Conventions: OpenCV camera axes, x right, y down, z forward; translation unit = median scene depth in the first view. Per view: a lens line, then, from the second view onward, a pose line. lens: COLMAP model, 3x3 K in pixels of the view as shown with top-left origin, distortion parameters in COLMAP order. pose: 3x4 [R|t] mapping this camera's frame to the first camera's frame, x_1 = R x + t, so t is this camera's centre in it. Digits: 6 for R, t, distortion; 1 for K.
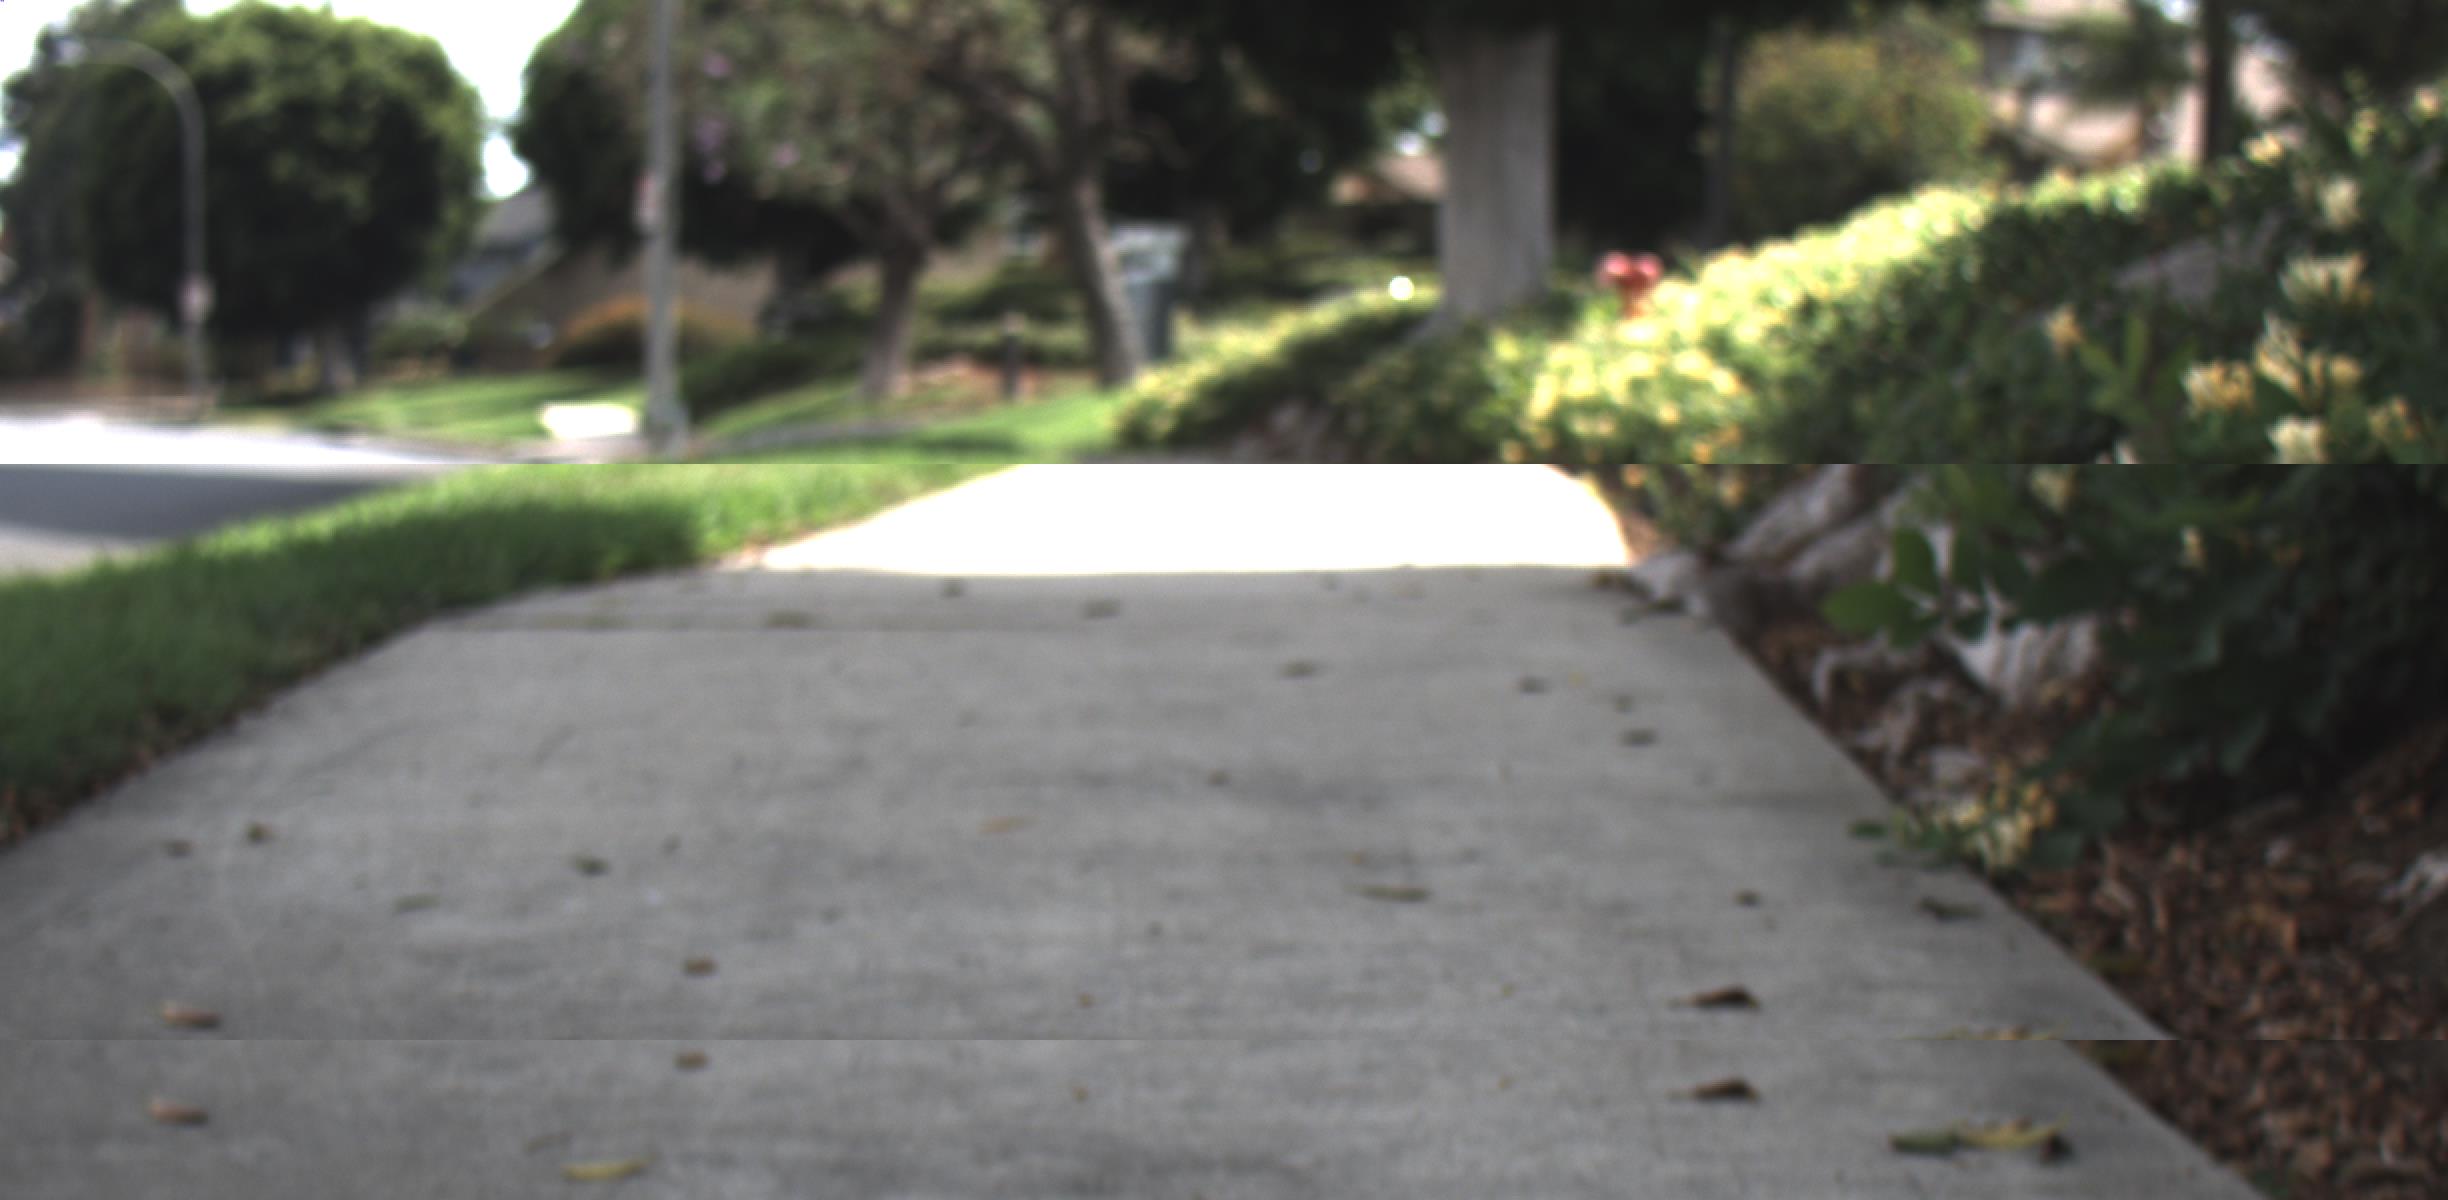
lens RADIAL K [[10677.8, 0, 1225.0], [0, 10677.8, 721.6], [0, 0, 1]] dist [1.172975, 0.000000]
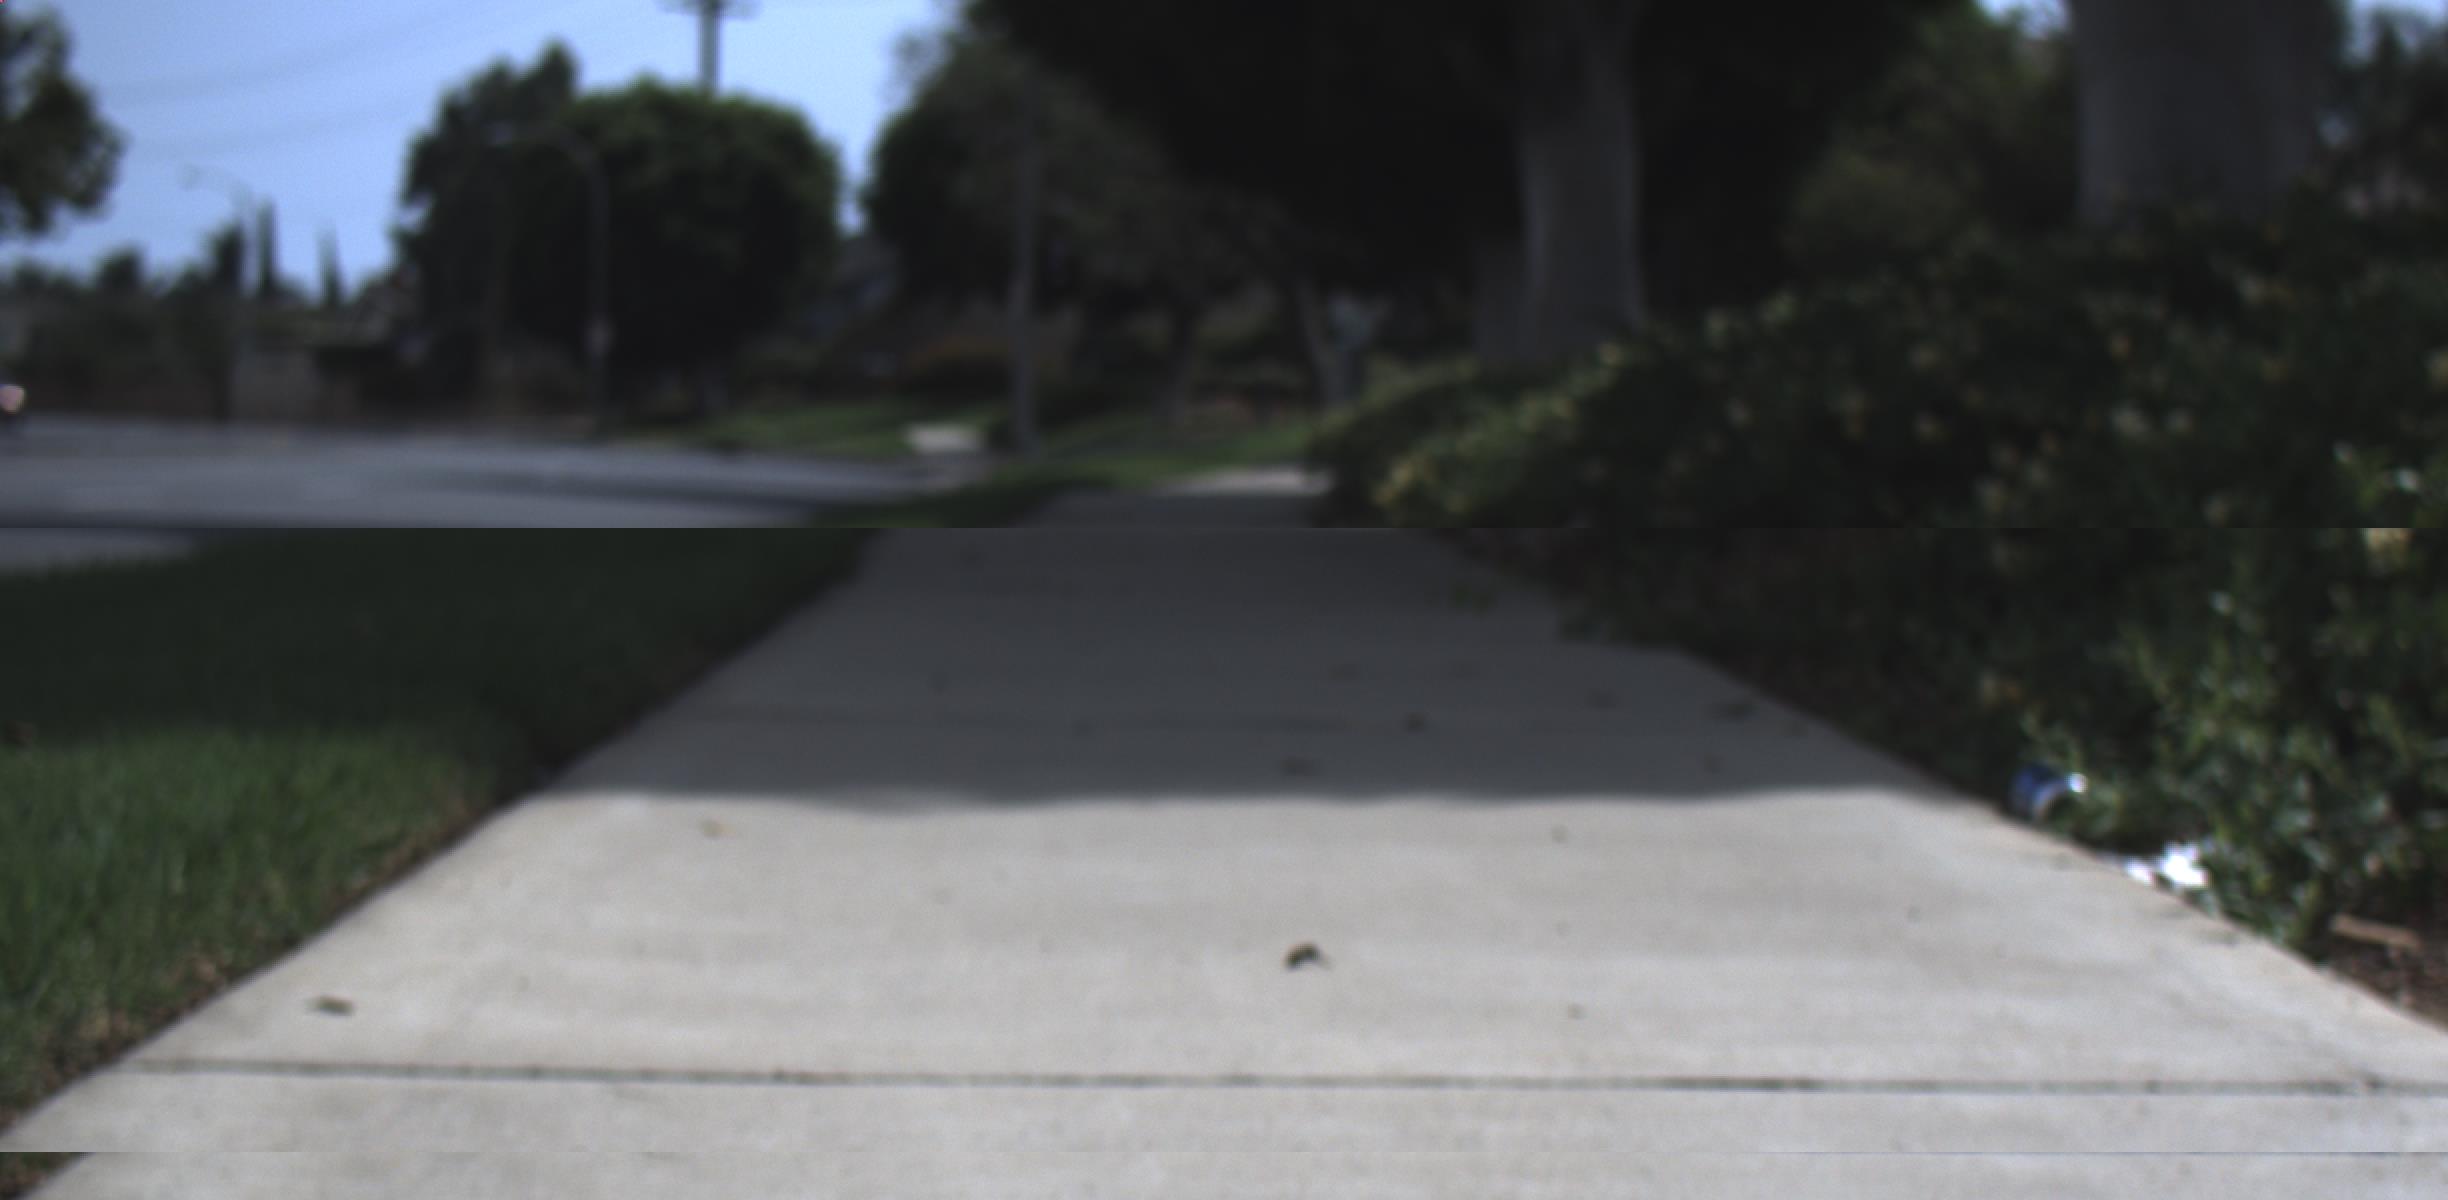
lens RADIAL K [[10677.8, 0, 1216.6], [0, 10677.8, 591.4], [0, 0, 1]] dist [1.172975, 0.000000]
pose [[0.999601, 0.006163, -0.027553, 0.008313], [-0.006553, 0.999880, -0.014065, 0.007405], [0.027463, 0.014240, 0.999521, -0.255568]]
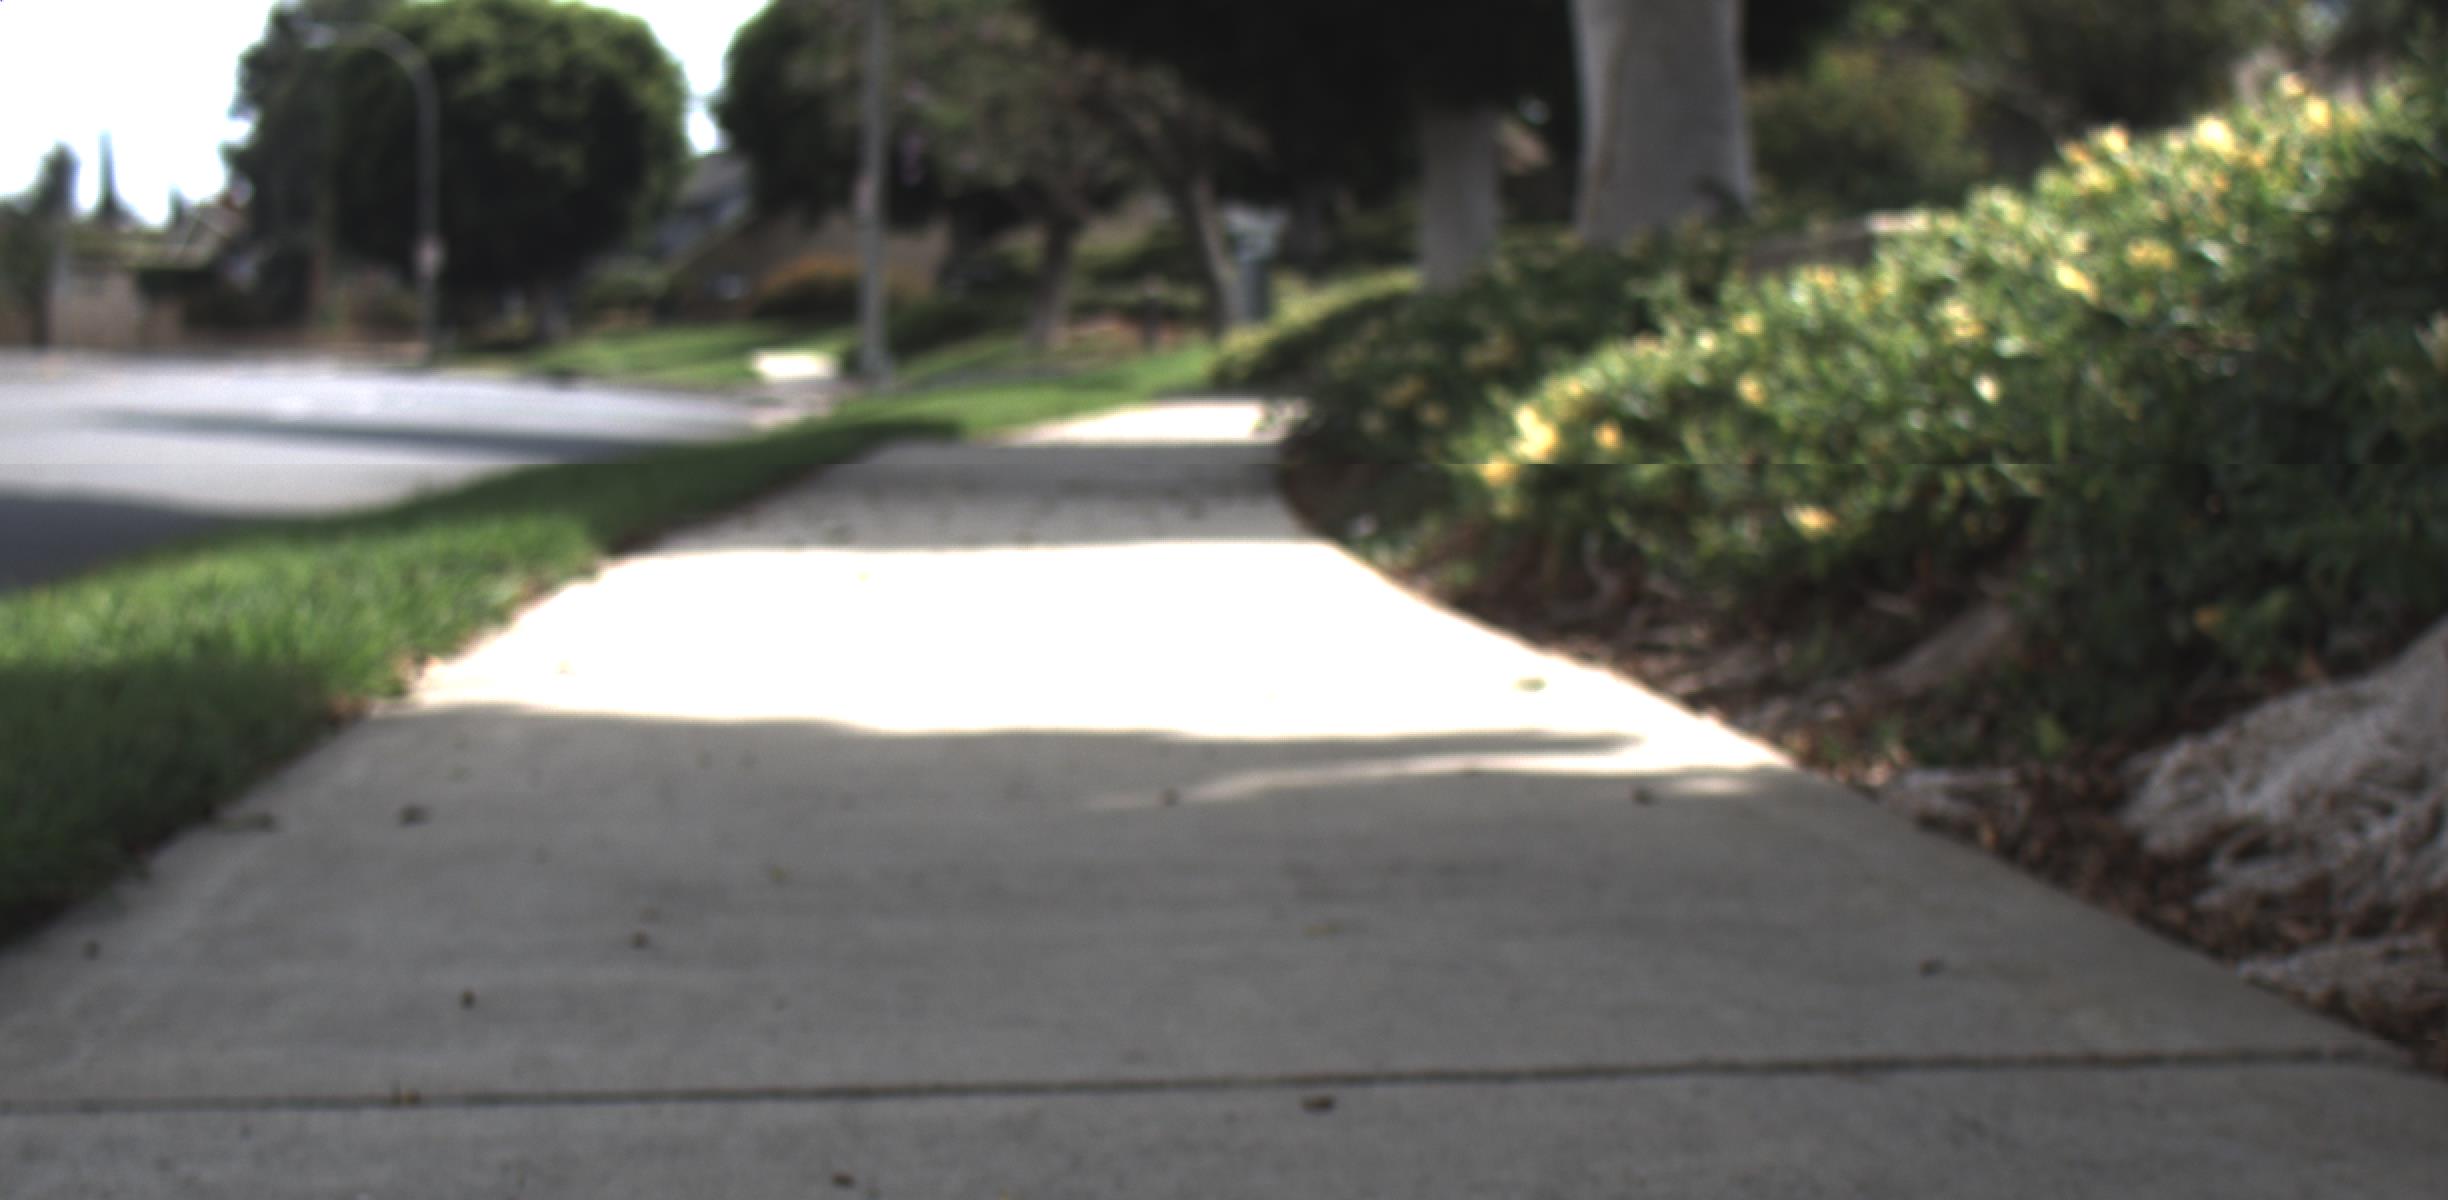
lens RADIAL K [[10677.8, 0, 1243.5], [0, 10677.8, 646.8], [0, 0, 1]] dist [1.172975, 0.000000]
pose [[0.999905, 0.002067, -0.013636, 0.004923], [-0.002093, 0.999996, -0.001927, 0.004054], [0.013632, 0.001955, 0.999905, -0.143957]]
